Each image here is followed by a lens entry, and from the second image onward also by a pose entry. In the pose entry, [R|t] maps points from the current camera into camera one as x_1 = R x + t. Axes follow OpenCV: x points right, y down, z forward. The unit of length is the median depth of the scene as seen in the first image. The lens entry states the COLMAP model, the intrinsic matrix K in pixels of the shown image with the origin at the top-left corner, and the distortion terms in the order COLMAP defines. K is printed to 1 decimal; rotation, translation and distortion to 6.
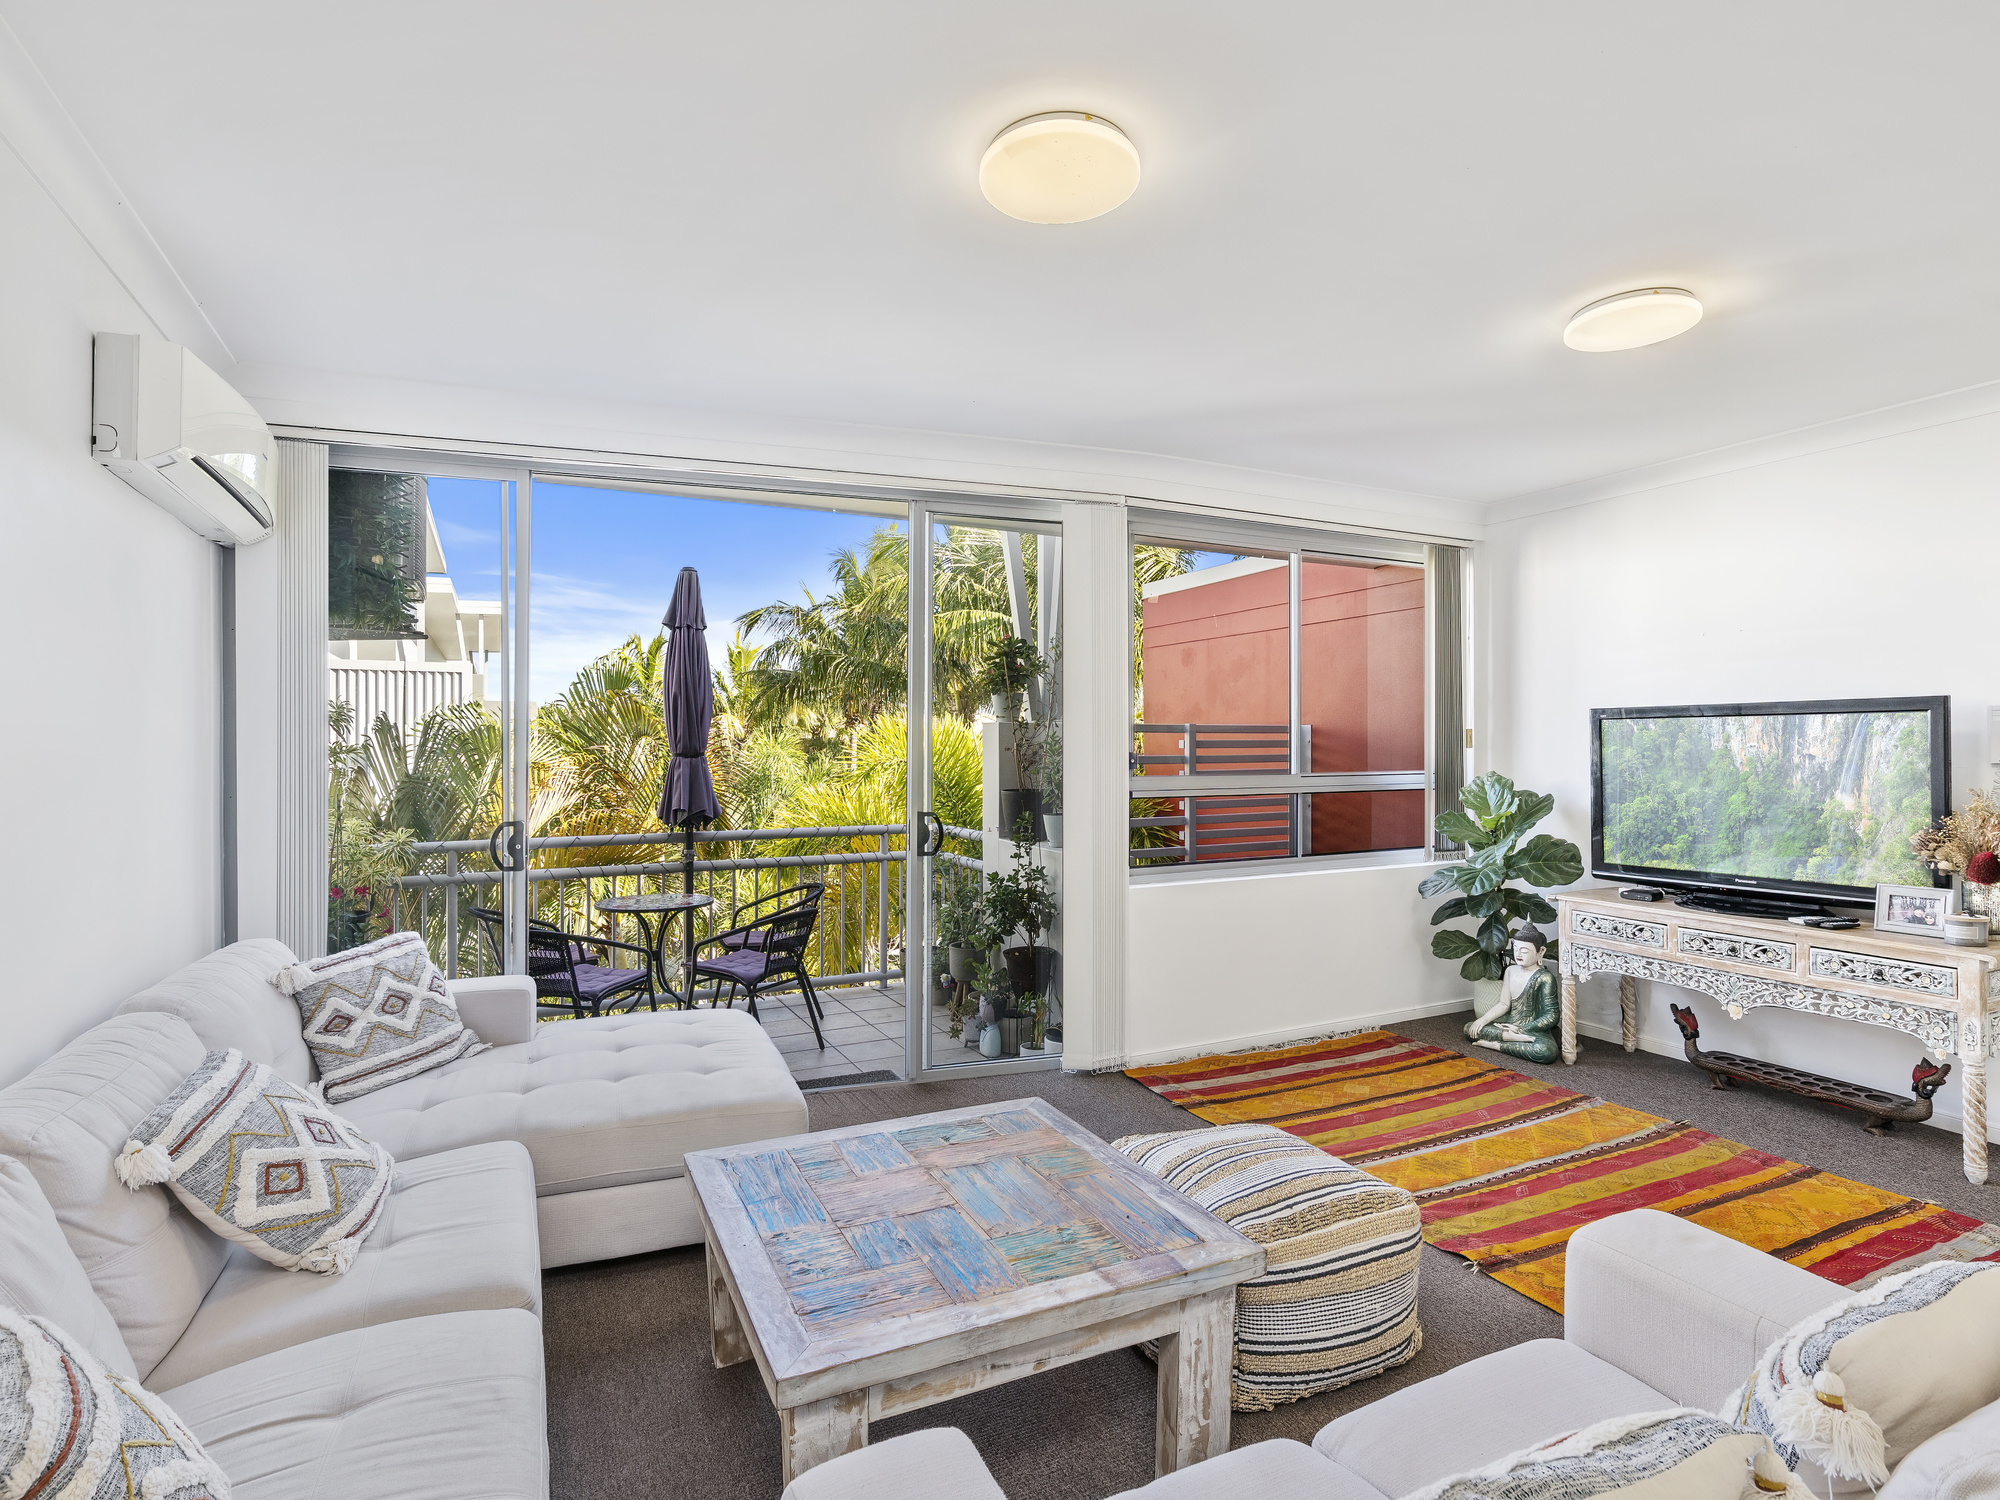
lens RADIAL K [[1019.0, 0, 998.7], [0, 1019.0, 755.8], [0, 0, 1]] dist [0.003055, 0.000707]
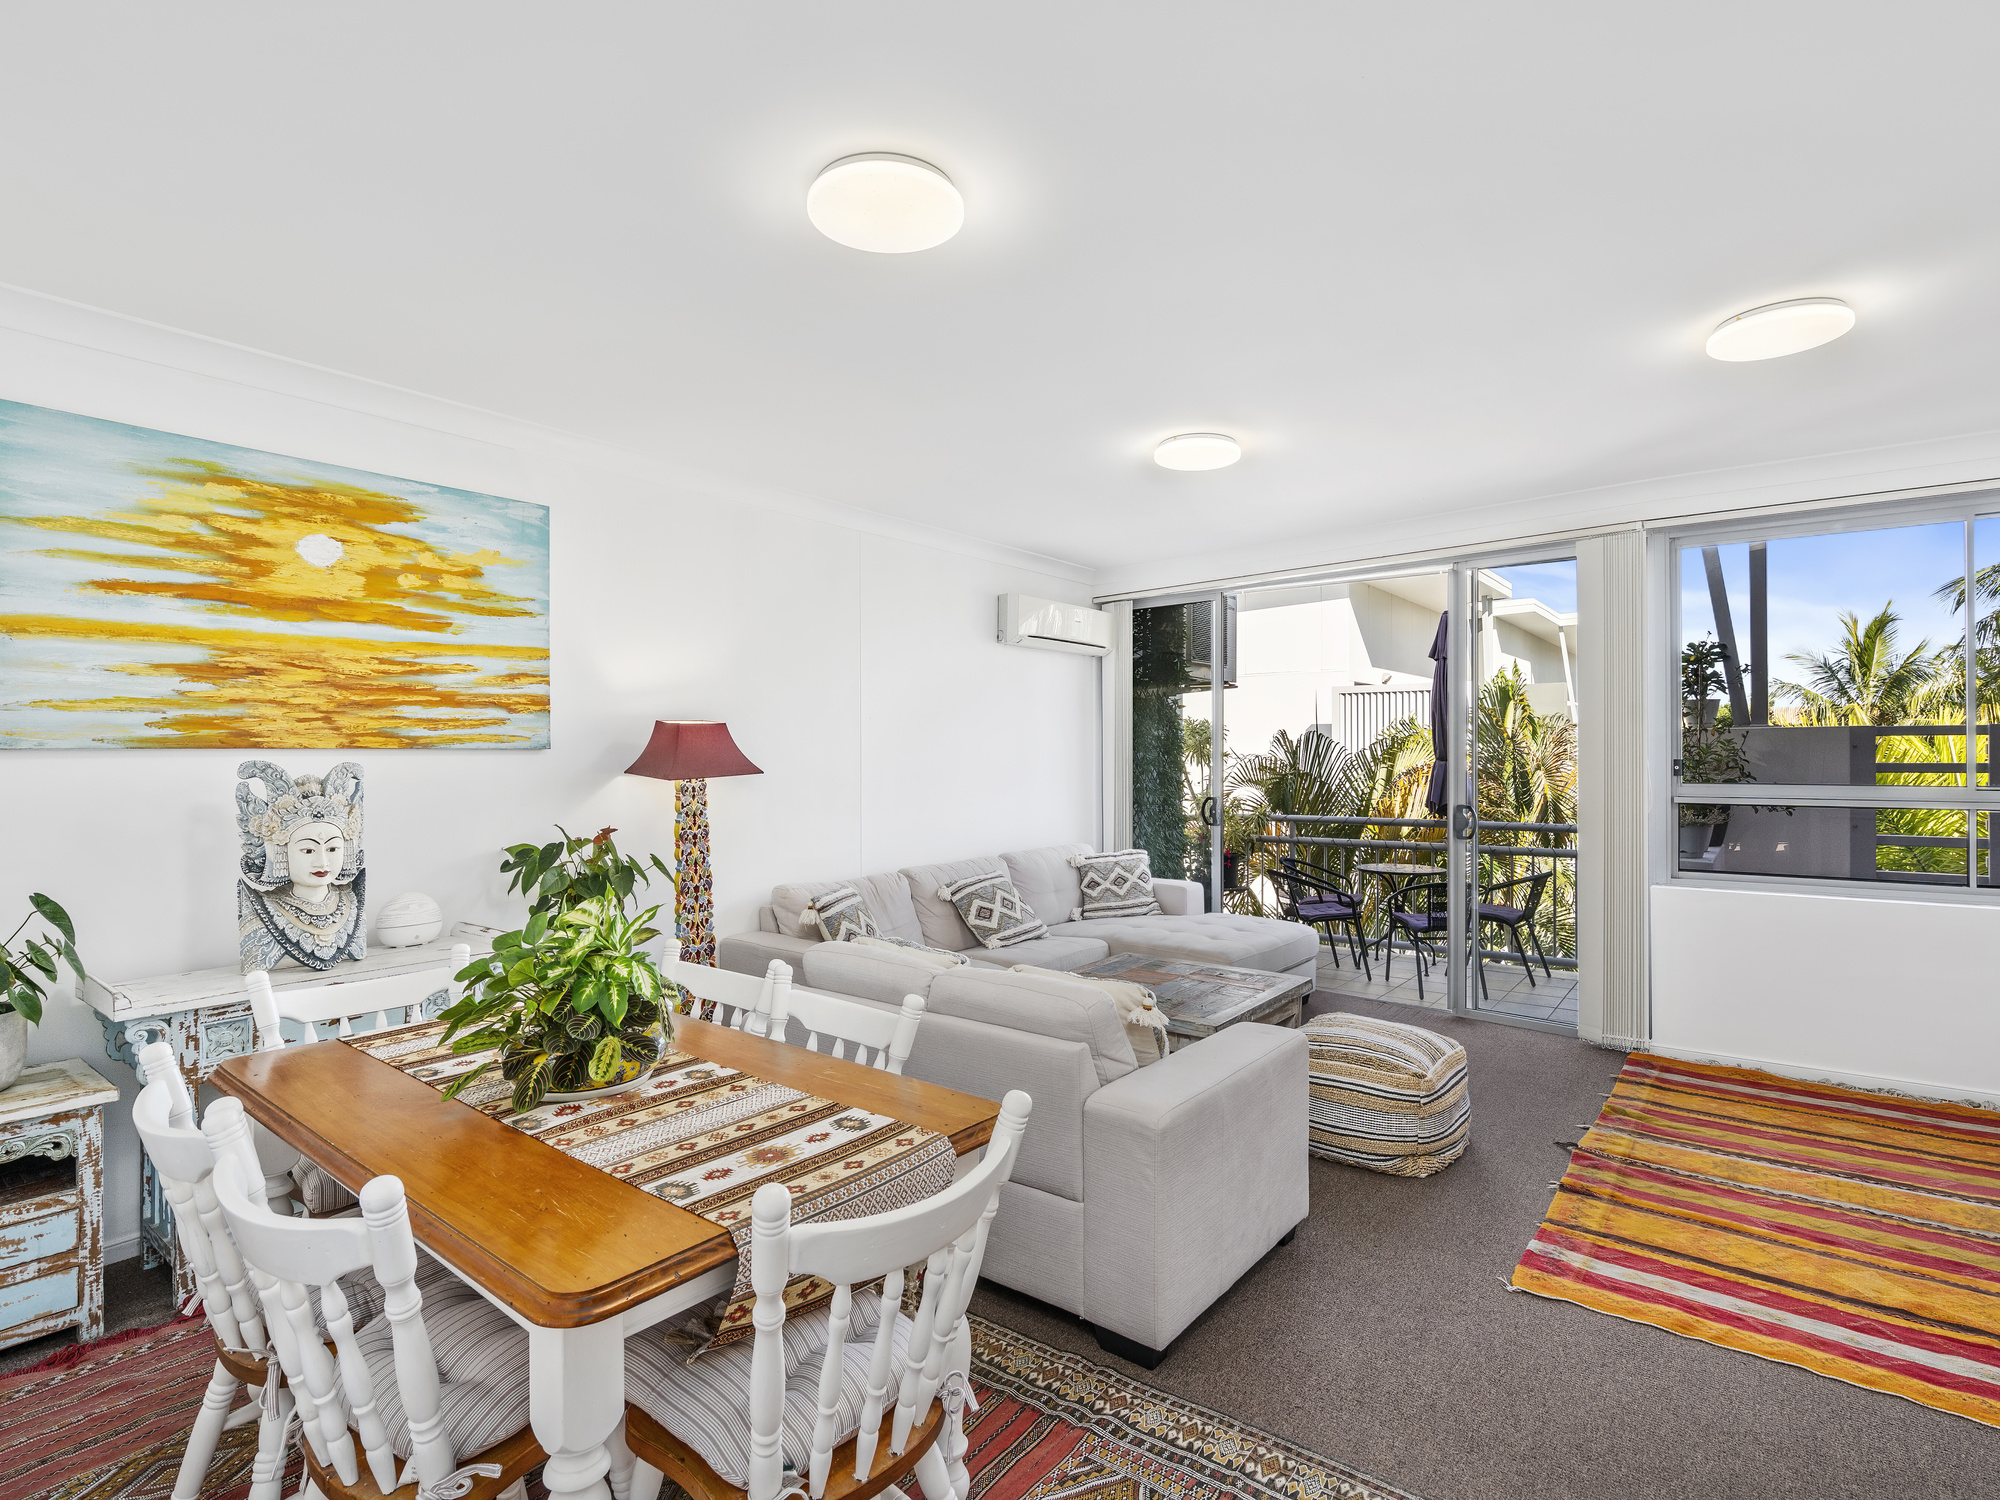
lens RADIAL K [[1019.0, 0, 992.8], [0, 1019.0, 746.9], [0, 0, 1]] dist [0.003055, 0.000707]
pose [[0.448080, 0.000477, -0.893993, 0.929479], [0.001211, 0.999999, 0.001141, -0.025464], [0.893993, -0.001594, 0.448079, -0.123816]]
